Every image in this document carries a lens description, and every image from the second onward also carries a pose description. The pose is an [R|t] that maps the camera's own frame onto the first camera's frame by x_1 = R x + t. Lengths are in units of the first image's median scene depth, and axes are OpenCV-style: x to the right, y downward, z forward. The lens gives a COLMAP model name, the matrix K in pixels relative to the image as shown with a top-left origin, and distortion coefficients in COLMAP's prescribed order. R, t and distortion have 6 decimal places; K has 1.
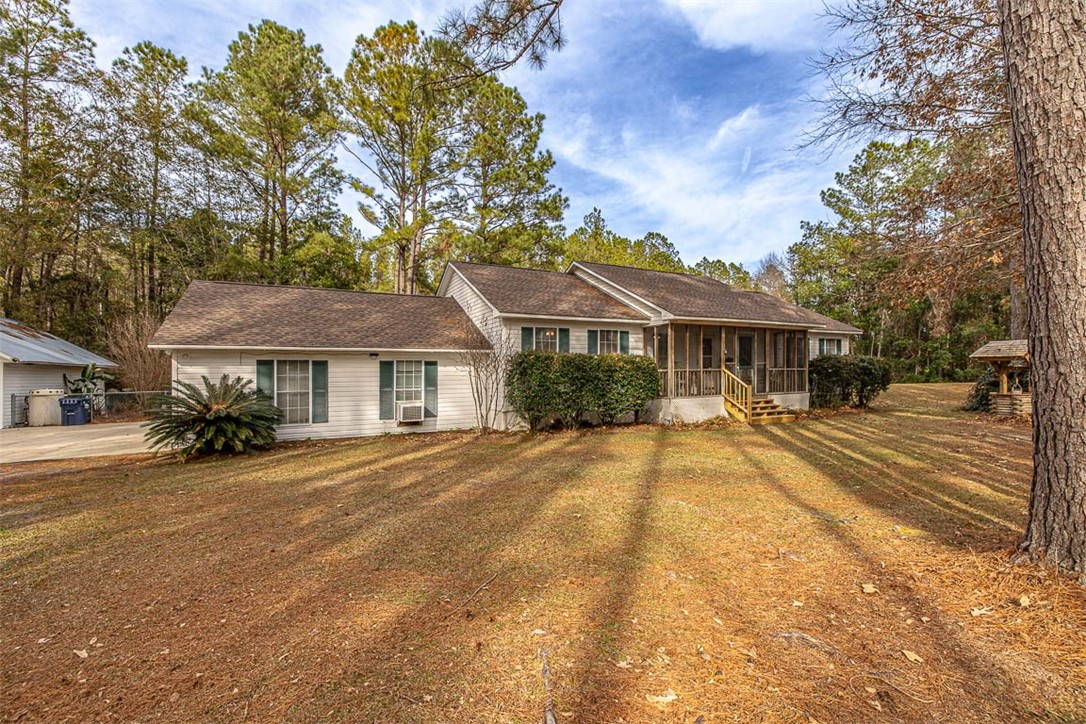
lens RADIAL K [[467.5, 0, 548.0], [0, 467.5, 385.5], [0, 0, 1]] dist [-0.002038, -0.000003]
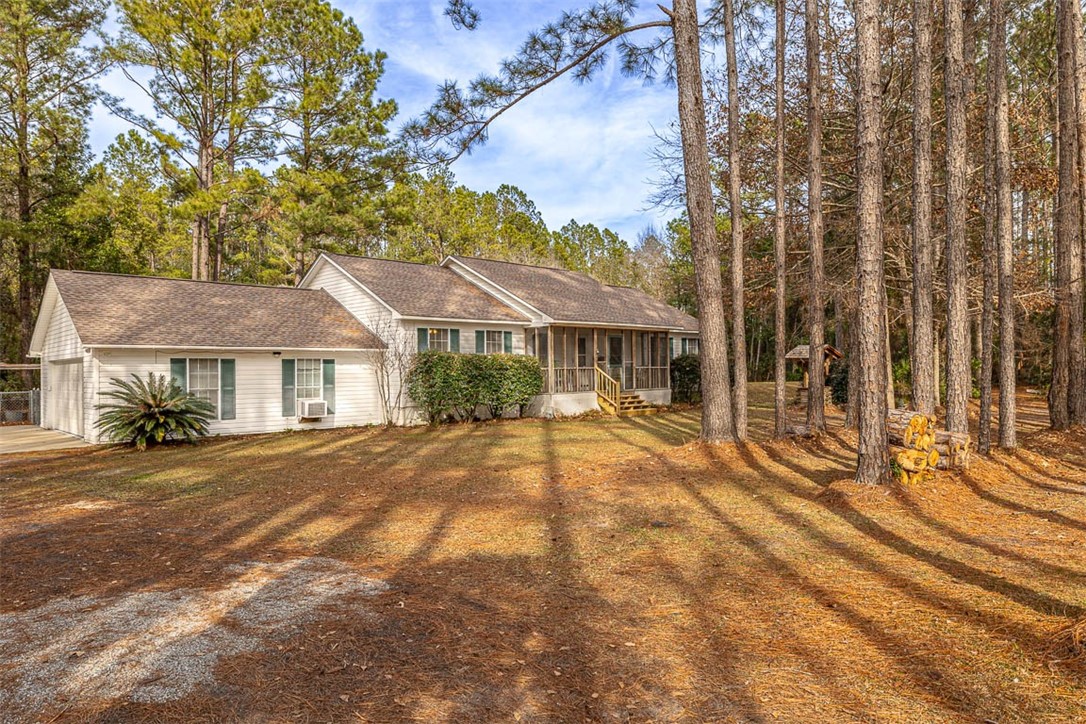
lens RADIAL K [[690.5, 0, 543.0], [0, 690.5, 362.0], [0, 0, 1]] dist [-0.048954, -0.000034]
pose [[0.961077, 0.003438, 0.276258, -0.195664], [0.007450, 0.999236, -0.038354, 0.013448], [-0.276179, 0.038919, 0.960318, -0.531827]]
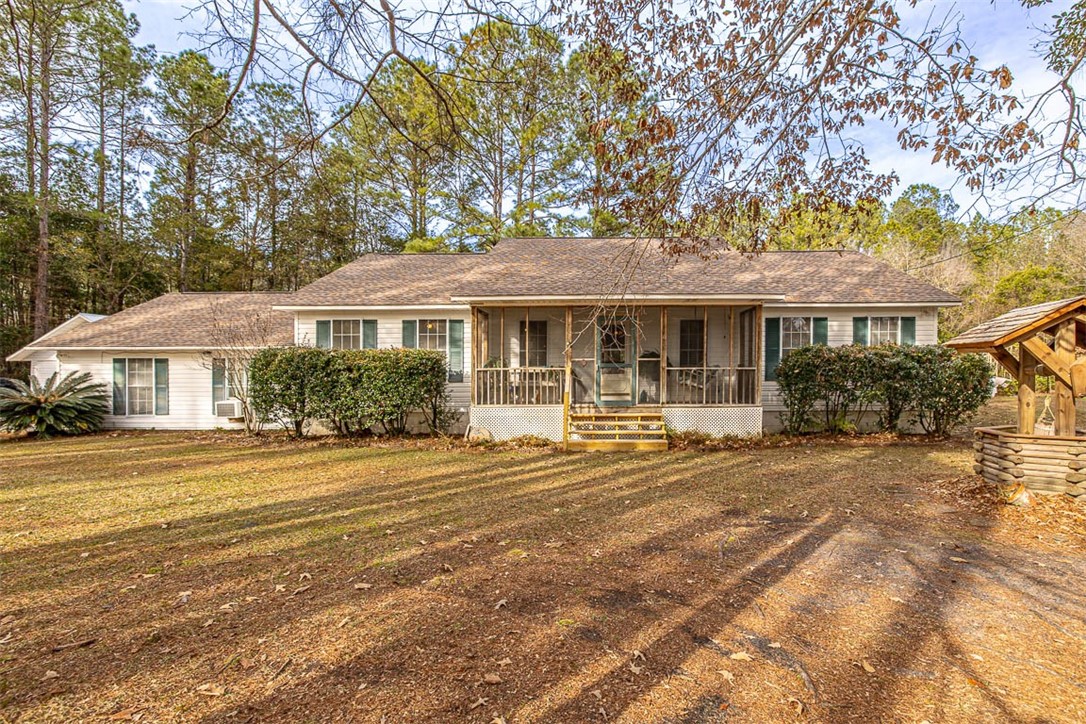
lens RADIAL K [[481.2, 0, 543.0], [0, 481.2, 362.0], [0, 0, 1]] dist [-0.000324, -0.000144]
pose [[0.878151, -0.000445, -0.478384, 0.702437], [-0.019030, 0.999176, -0.035863, -0.017677], [0.478006, 0.040597, 0.877418, 0.355354]]
